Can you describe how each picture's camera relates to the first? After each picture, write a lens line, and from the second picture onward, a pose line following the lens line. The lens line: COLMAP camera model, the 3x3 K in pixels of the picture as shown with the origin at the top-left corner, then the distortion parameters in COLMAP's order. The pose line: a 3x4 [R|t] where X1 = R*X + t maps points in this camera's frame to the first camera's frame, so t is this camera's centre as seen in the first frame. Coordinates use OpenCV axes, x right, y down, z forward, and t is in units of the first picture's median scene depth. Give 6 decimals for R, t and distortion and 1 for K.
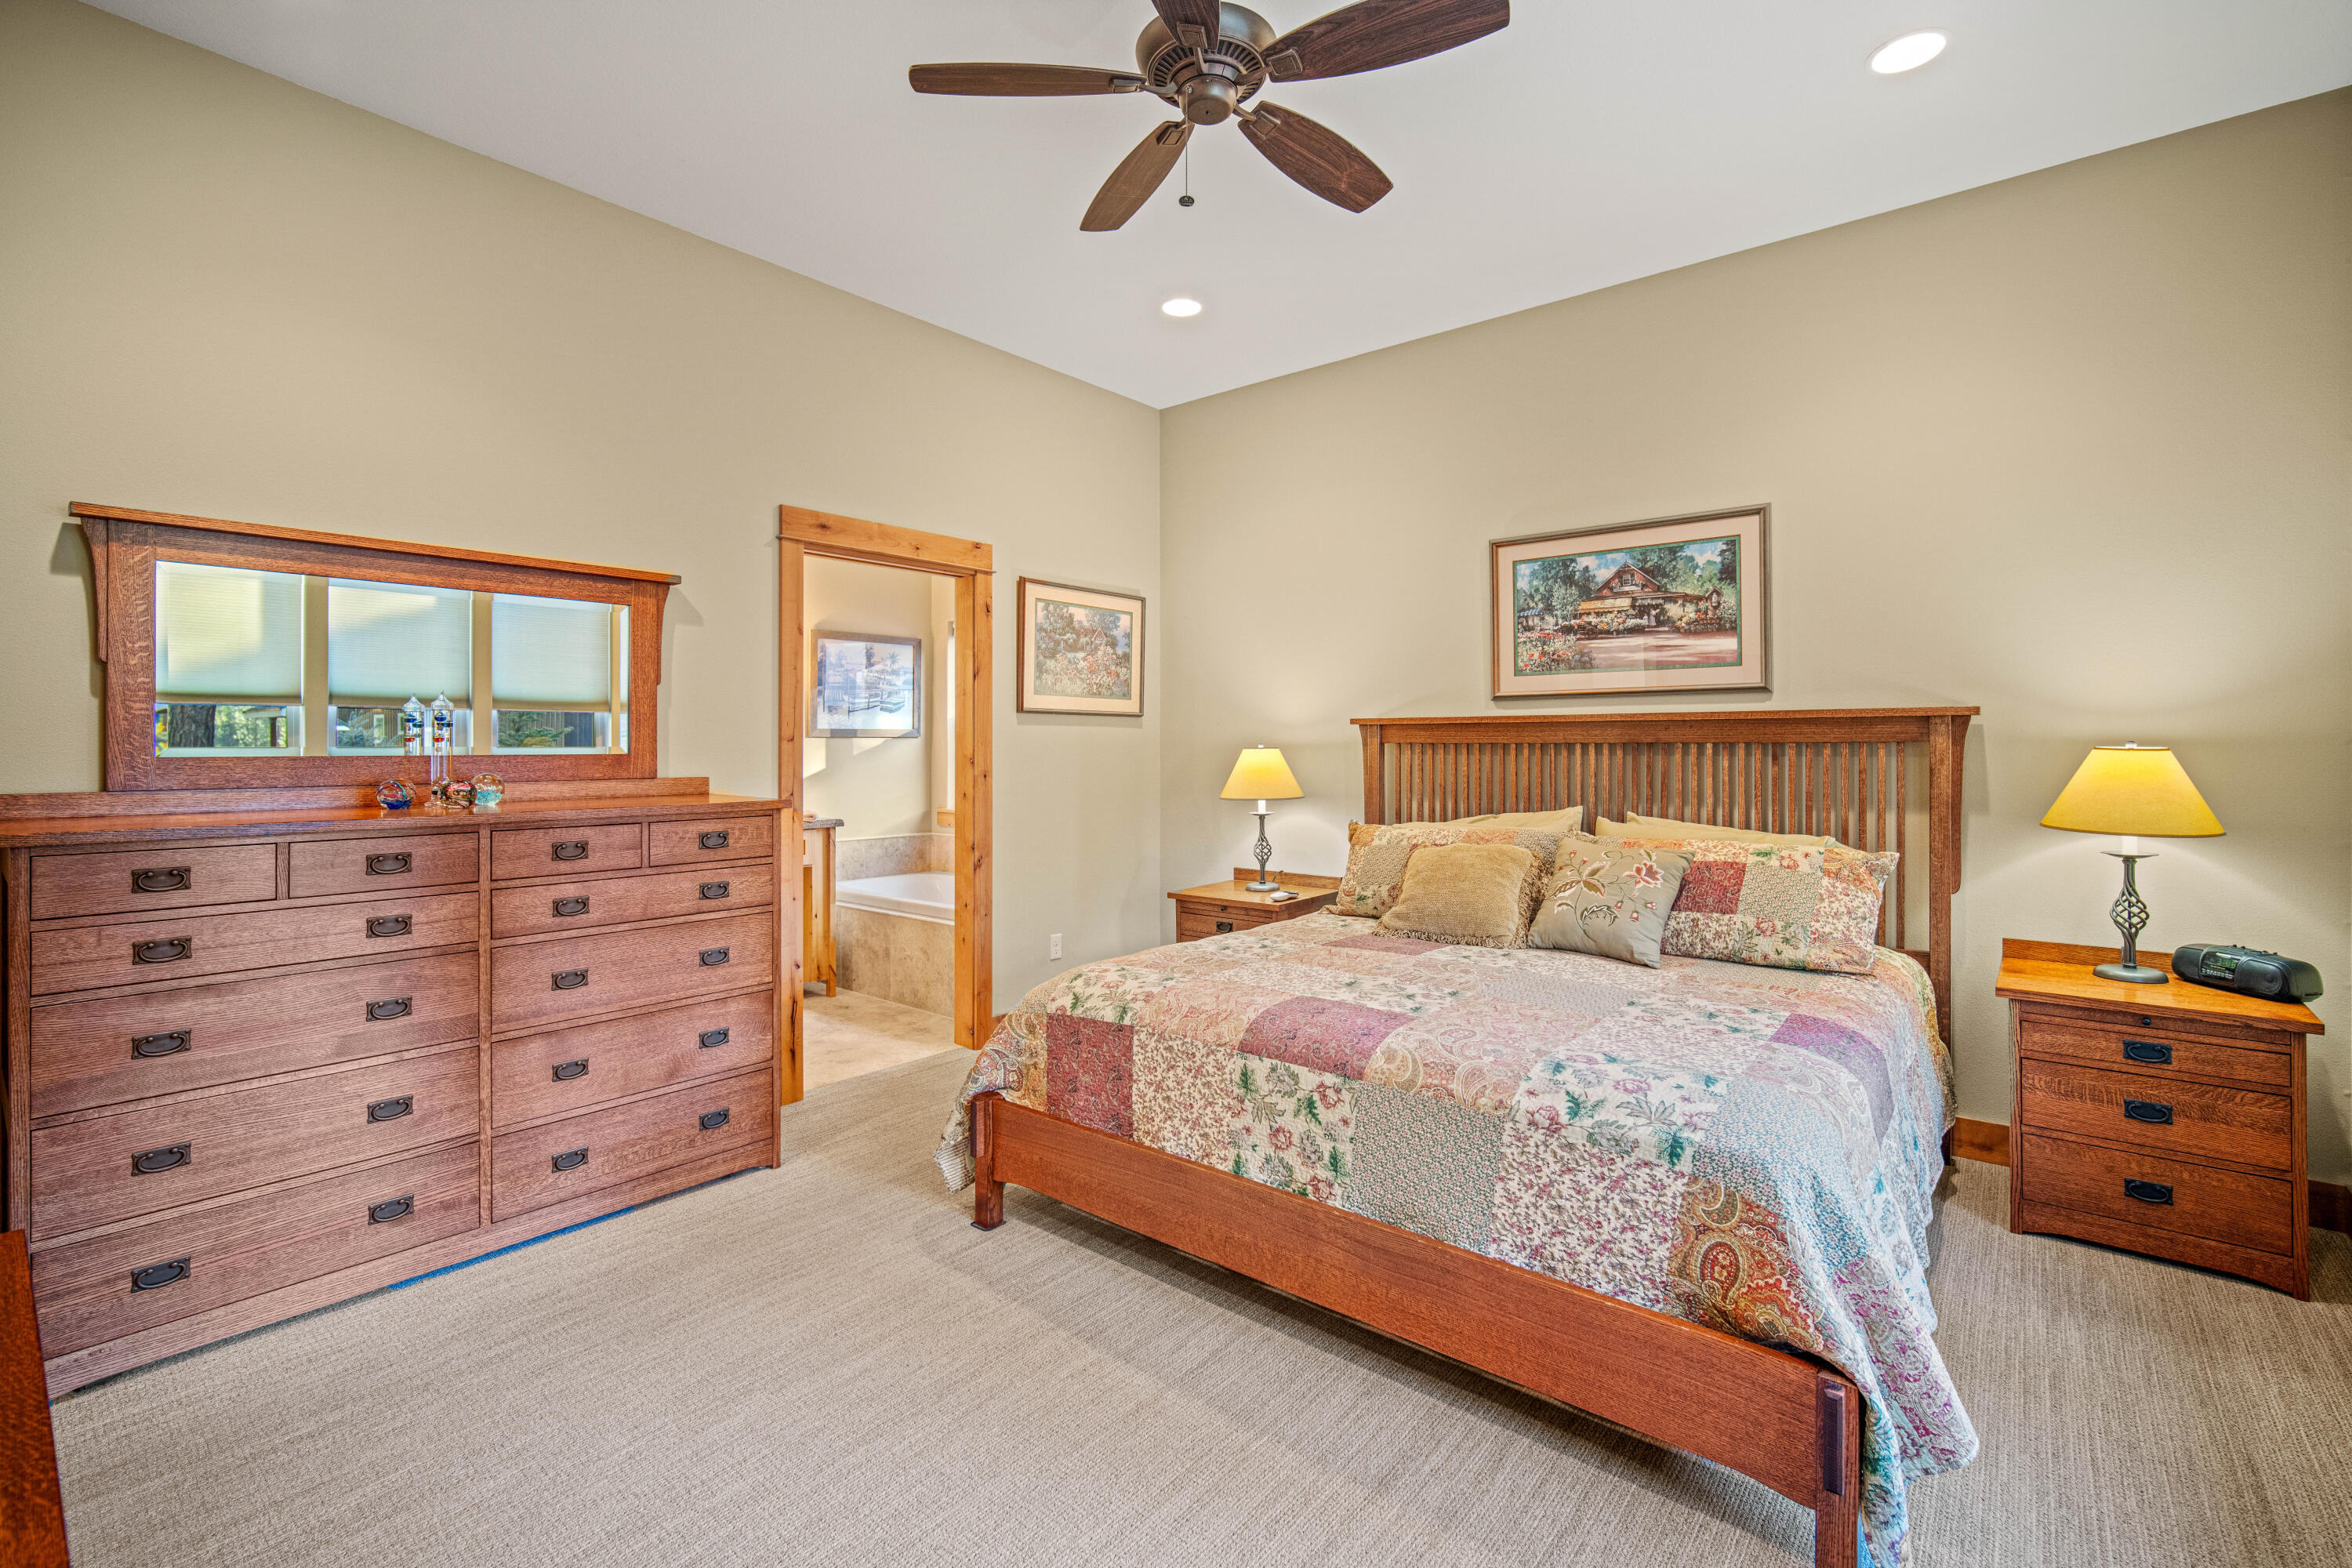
lens RADIAL K [[1017.8, 0, 1185.8], [0, 1017.8, 740.6], [0, 0, 1]] dist [-0.009223, 0.000753]
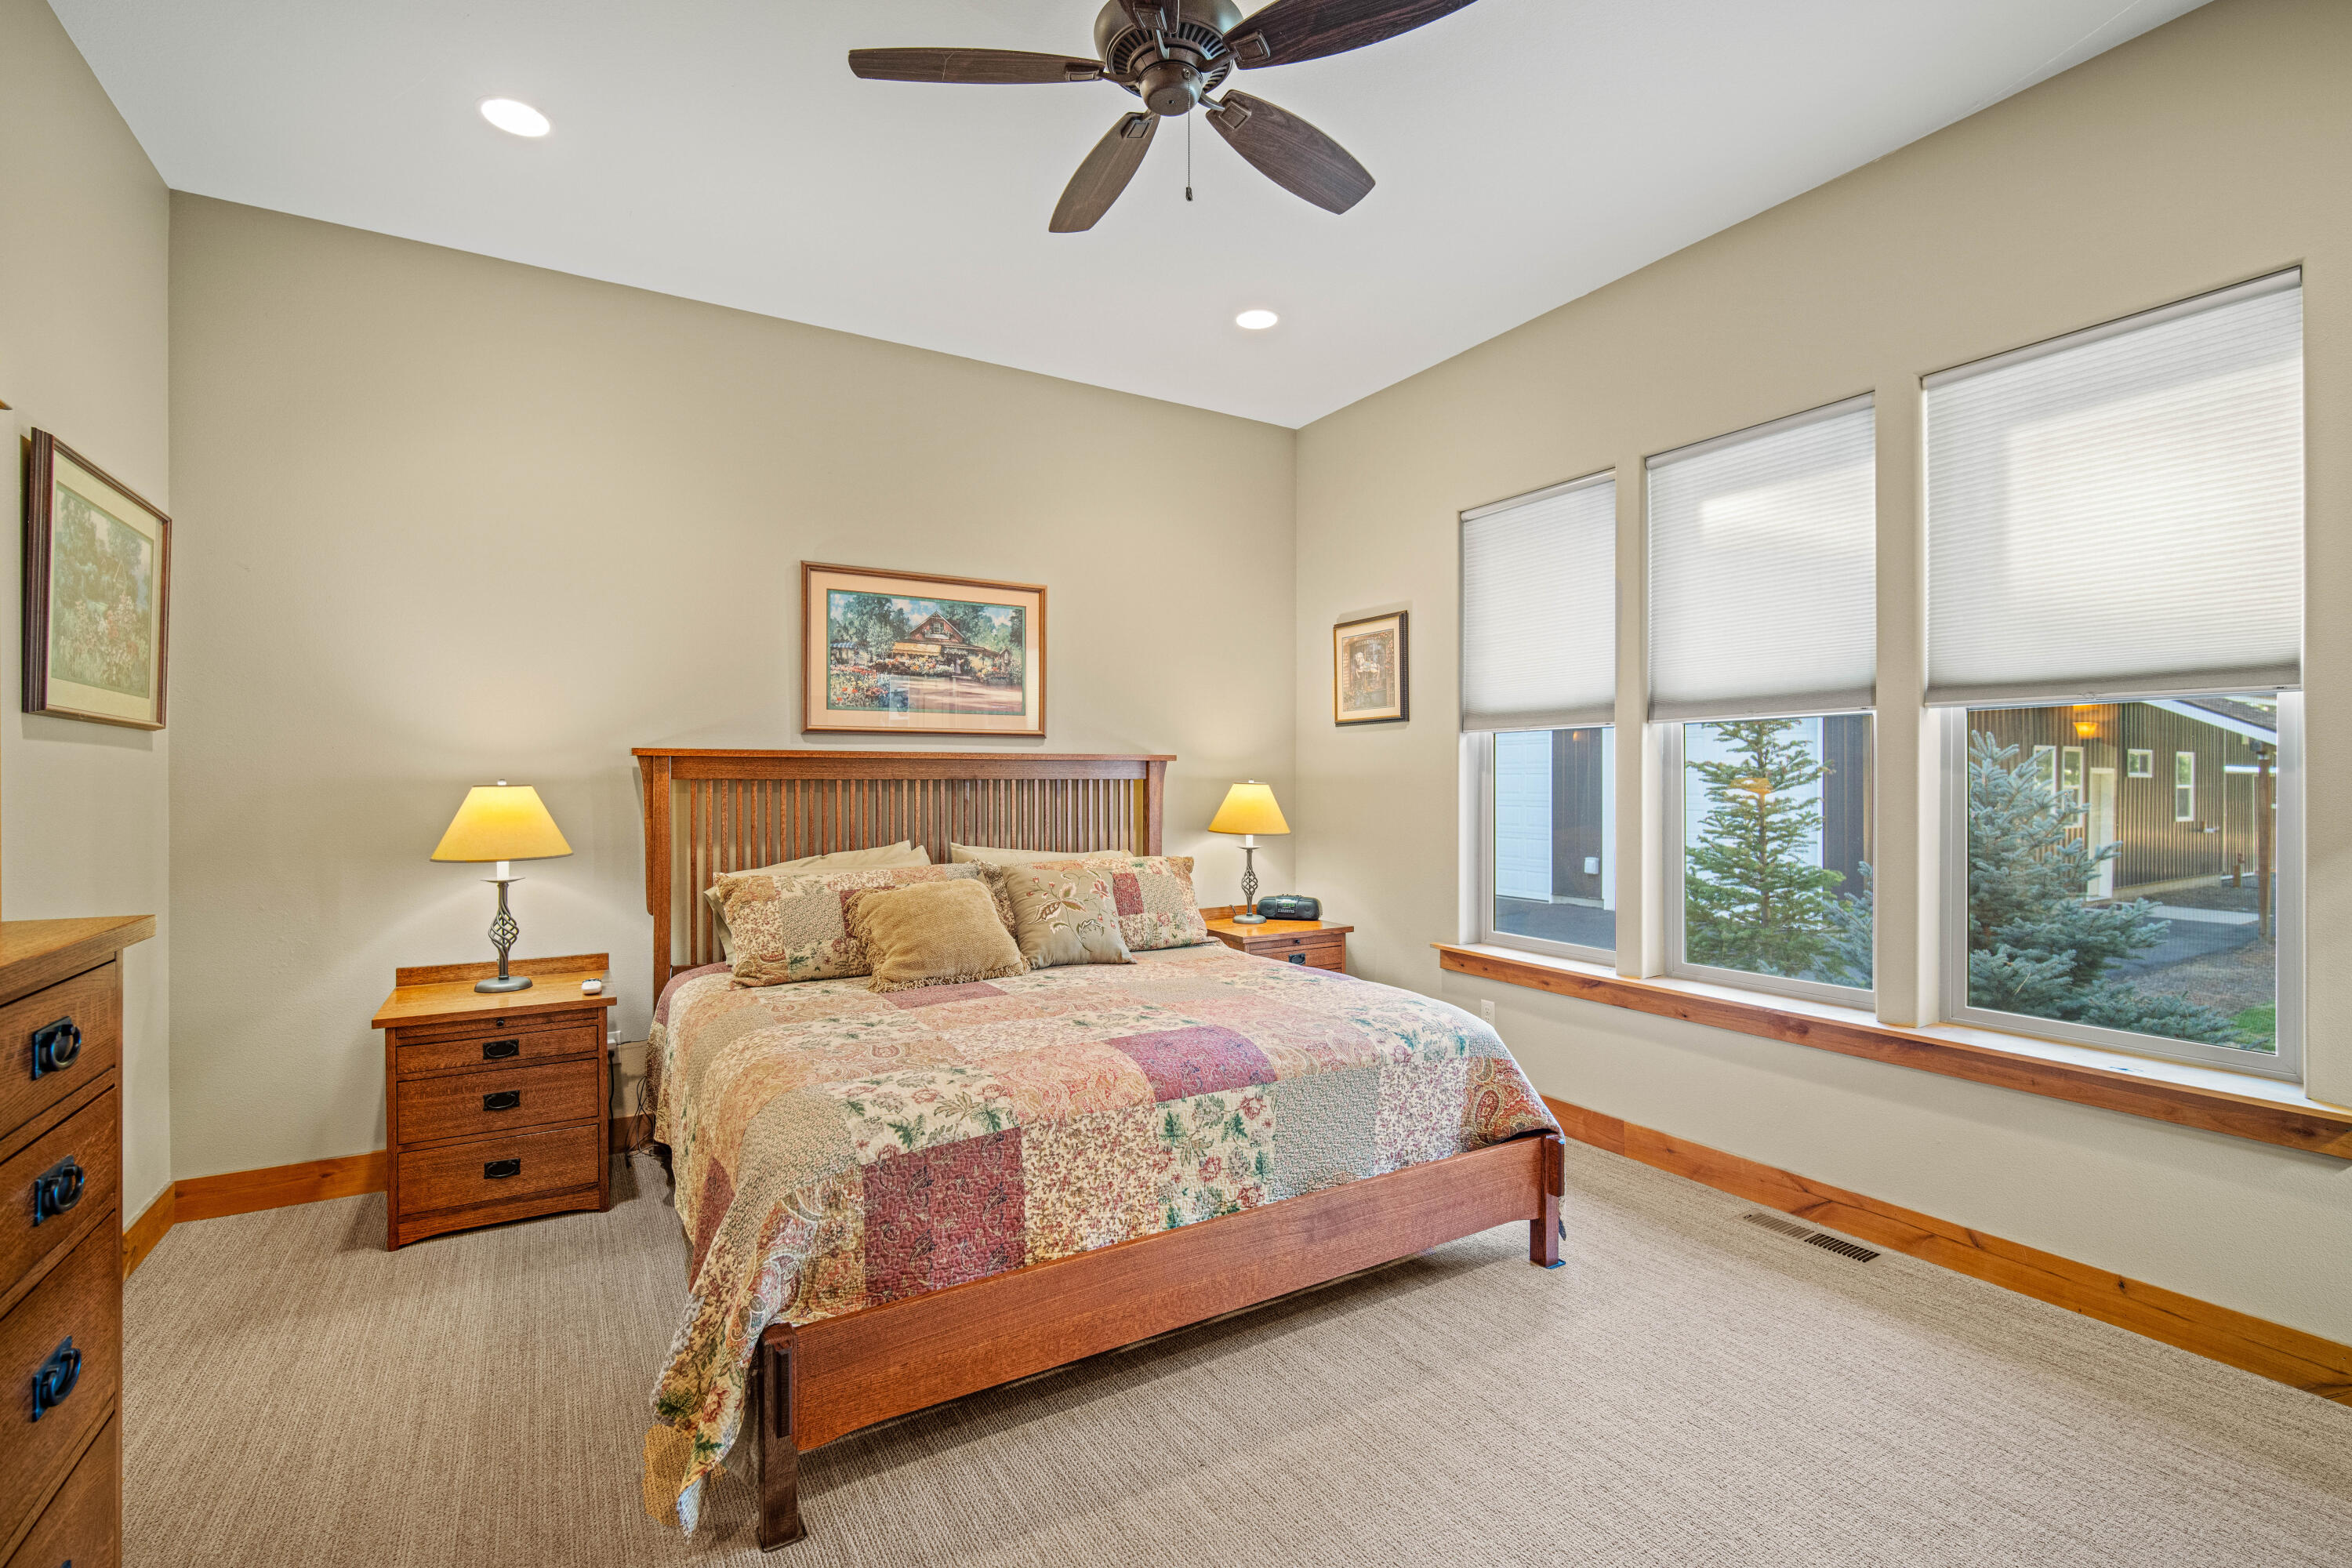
lens RADIAL K [[1024.6, 0, 1170.7], [0, 1024.6, 780.8], [0, 0, 1]] dist [-0.010407, 0.001054]
pose [[0.349080, 0.001490, 0.937092, -0.661428], [-0.004033, 0.999992, -0.000088, 0.003725], [-0.937084, -0.003748, 0.349083, 0.515661]]
